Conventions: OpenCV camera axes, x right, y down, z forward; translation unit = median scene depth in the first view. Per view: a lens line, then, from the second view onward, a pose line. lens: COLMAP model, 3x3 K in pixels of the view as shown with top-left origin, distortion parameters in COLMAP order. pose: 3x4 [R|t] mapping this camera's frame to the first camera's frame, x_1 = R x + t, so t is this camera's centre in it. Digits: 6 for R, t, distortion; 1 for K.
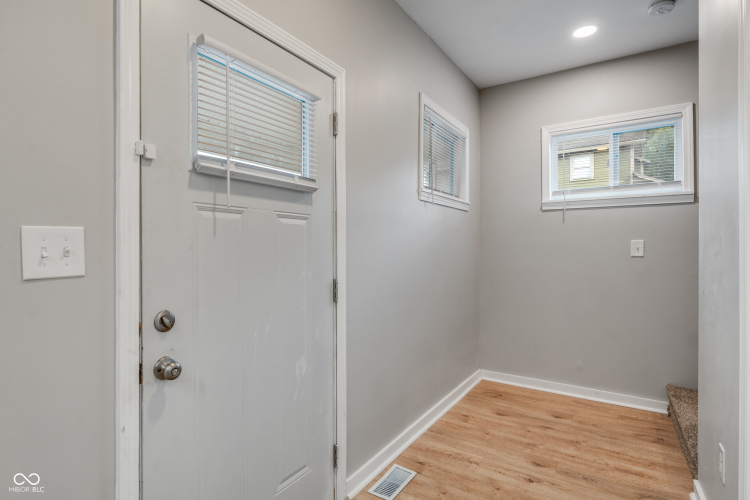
lens RADIAL K [[367.0, 0, 375.5], [0, 367.0, 235.2], [0, 0, 1]] dist [0.001219, -0.000513]
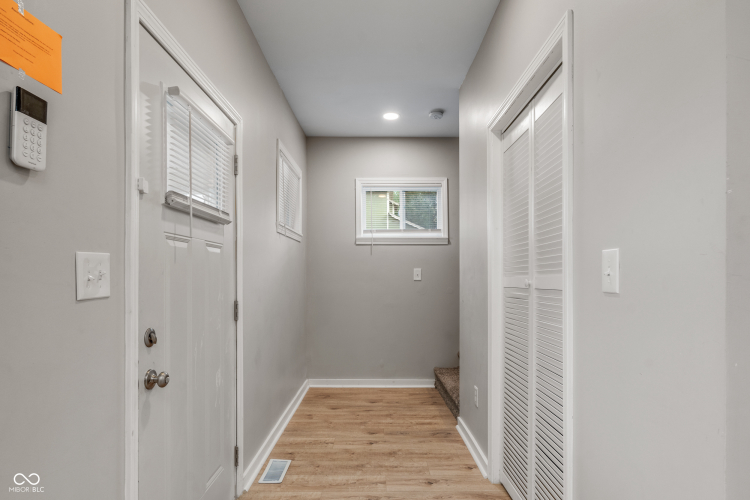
lens RADIAL K [[365.1, 0, 371.7], [0, 365.1, 249.3], [0, 0, 1]] dist [-0.000209, -0.000235]
pose [[0.845027, 0.039352, 0.533273, -0.270494], [-0.021056, 0.998964, -0.040350, -0.002361], [-0.534308, 0.022868, 0.844980, -0.140467]]
